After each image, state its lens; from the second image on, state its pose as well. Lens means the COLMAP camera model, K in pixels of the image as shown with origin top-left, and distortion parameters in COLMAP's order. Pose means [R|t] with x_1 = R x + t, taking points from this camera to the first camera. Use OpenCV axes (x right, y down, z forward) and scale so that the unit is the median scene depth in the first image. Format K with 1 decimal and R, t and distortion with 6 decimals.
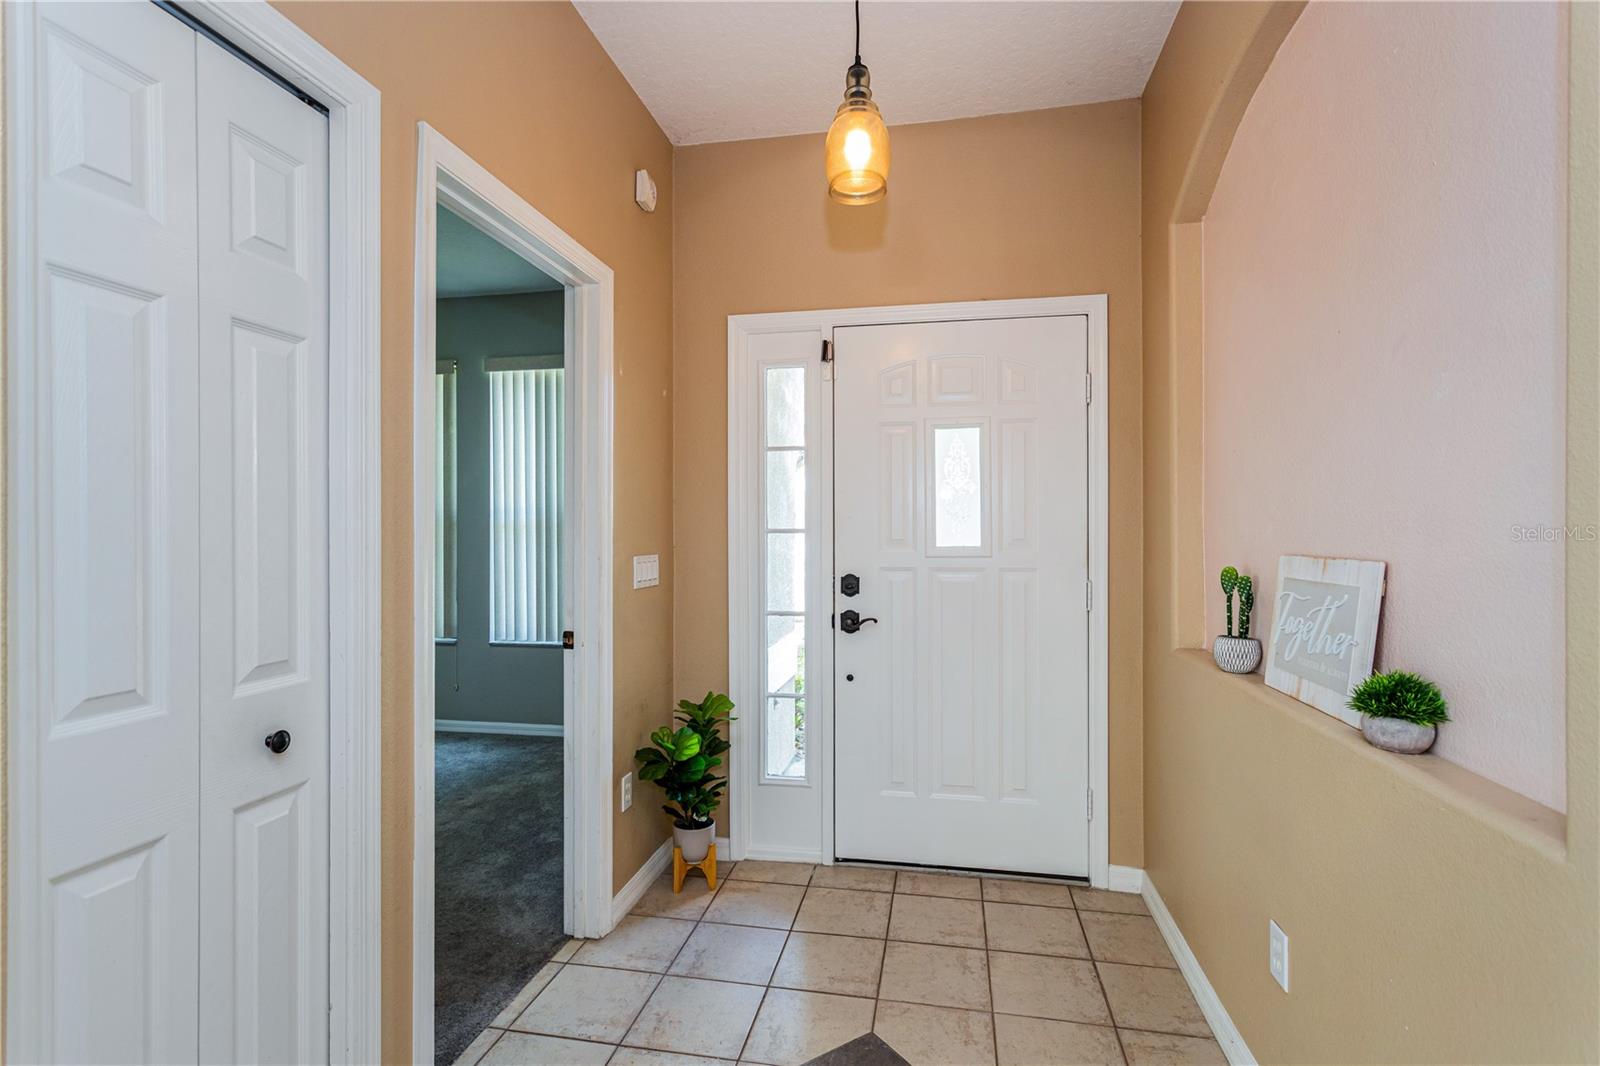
lens RADIAL K [[738.3, 0, 800.0], [0, 738.3, 533.0], [0, 0, 1]] dist [0.000641, 0.000331]
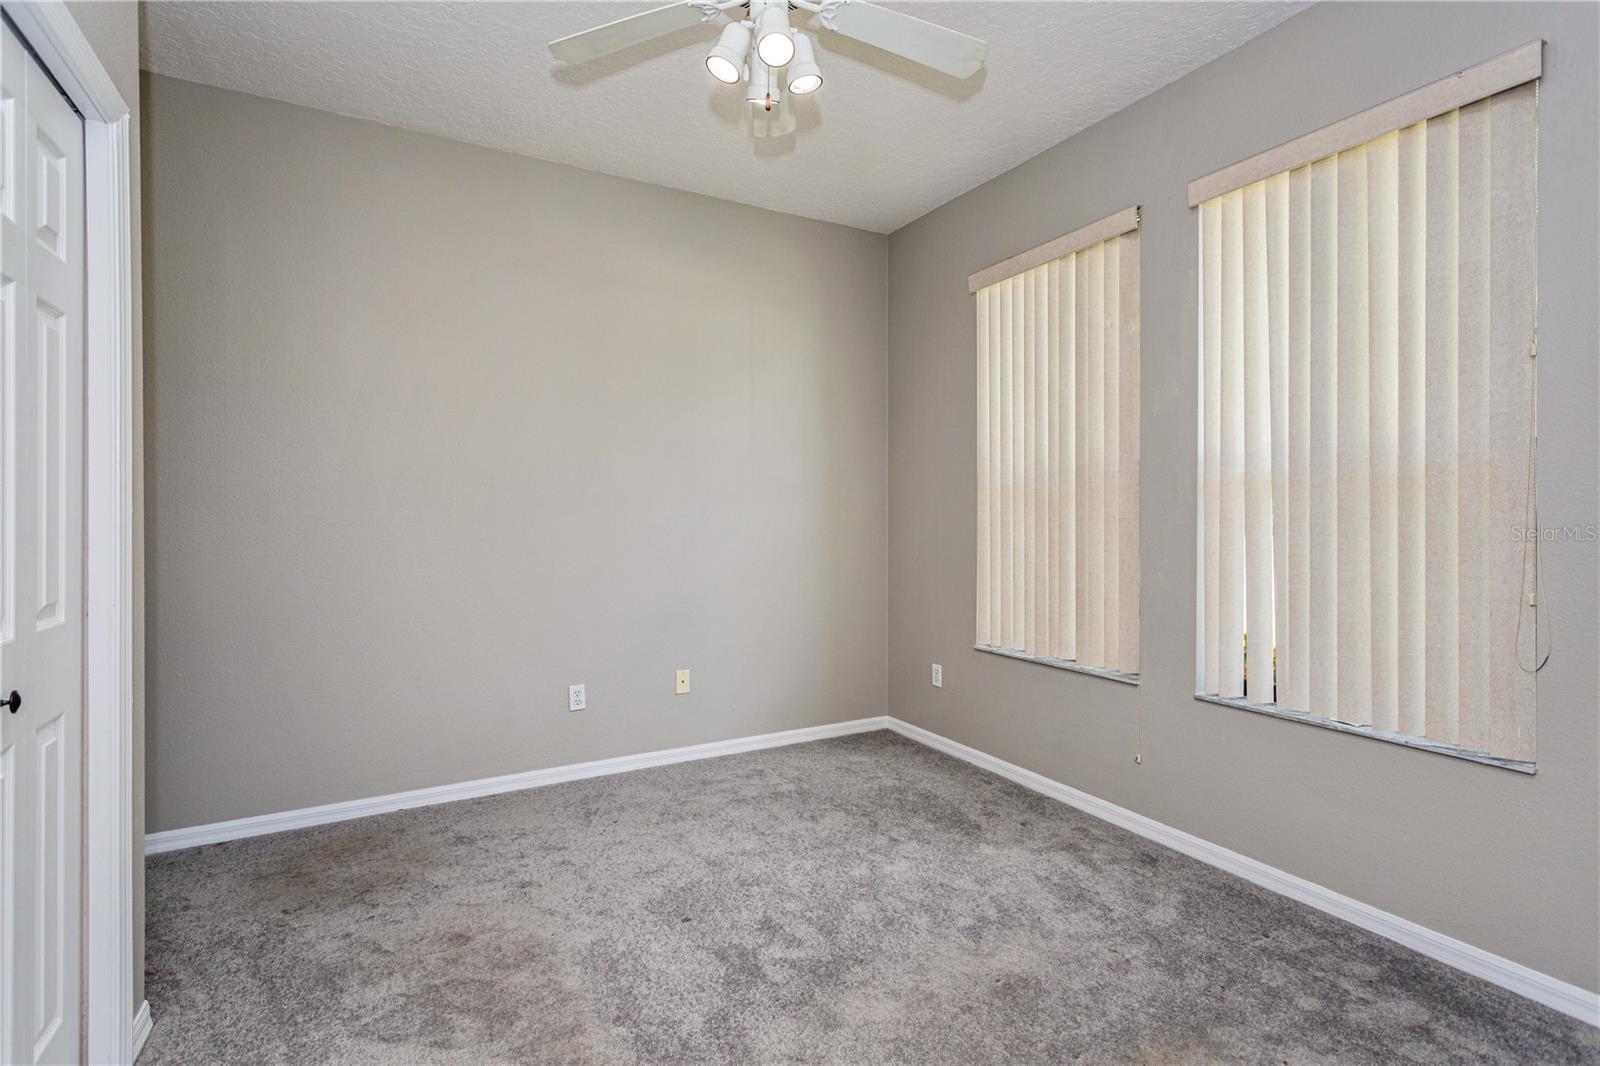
lens RADIAL K [[775.1, 0, 796.2], [0, 775.1, 513.7], [0, 0, 1]] dist [0.001227, 0.000554]
pose [[0.627724, 0.002440, -0.778432, -0.140536], [-0.002460, 0.999996, 0.001151, 0.010391], [0.778432, 0.001192, 0.627727, 0.360295]]
